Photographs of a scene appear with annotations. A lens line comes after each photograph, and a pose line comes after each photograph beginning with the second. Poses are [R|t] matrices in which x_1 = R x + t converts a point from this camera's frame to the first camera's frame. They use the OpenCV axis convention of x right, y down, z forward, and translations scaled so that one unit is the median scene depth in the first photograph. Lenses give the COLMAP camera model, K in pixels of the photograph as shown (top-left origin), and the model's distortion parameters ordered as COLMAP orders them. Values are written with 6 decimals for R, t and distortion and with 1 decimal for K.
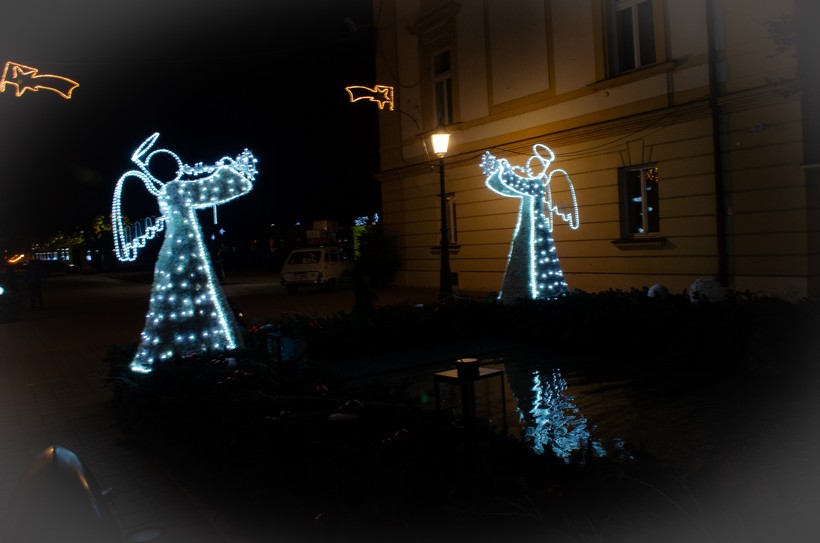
lens RADIAL K [[646.6, 0, 410.0], [0, 646.6, 271.5], [0, 0, 1]] dist [-0.079526, -0.001553]
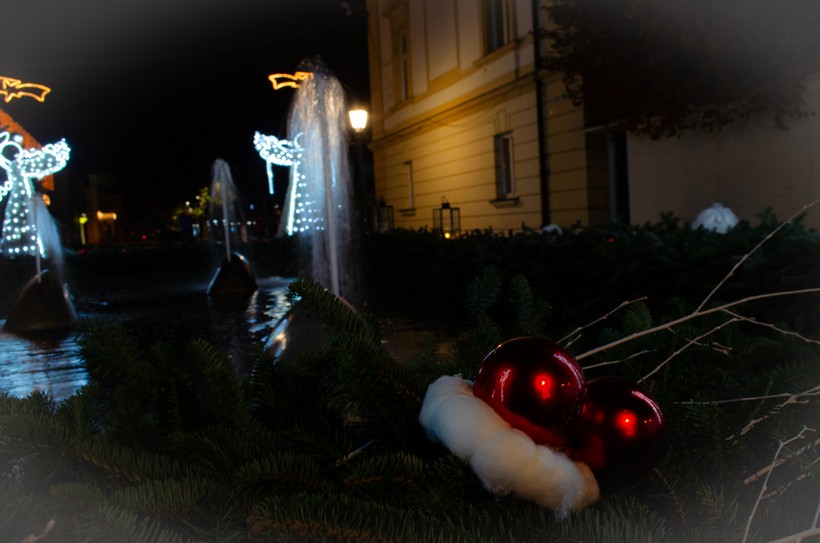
lens RADIAL K [[699.7, 0, 410.0], [0, 699.7, 271.5], [0, 0, 1]] dist [-0.077272, 0.000980]
pose [[0.972811, 0.017951, -0.230903, 0.768755], [-0.010069, 0.999327, 0.035270, 0.057246], [0.231381, -0.031986, 0.972337, -0.383773]]
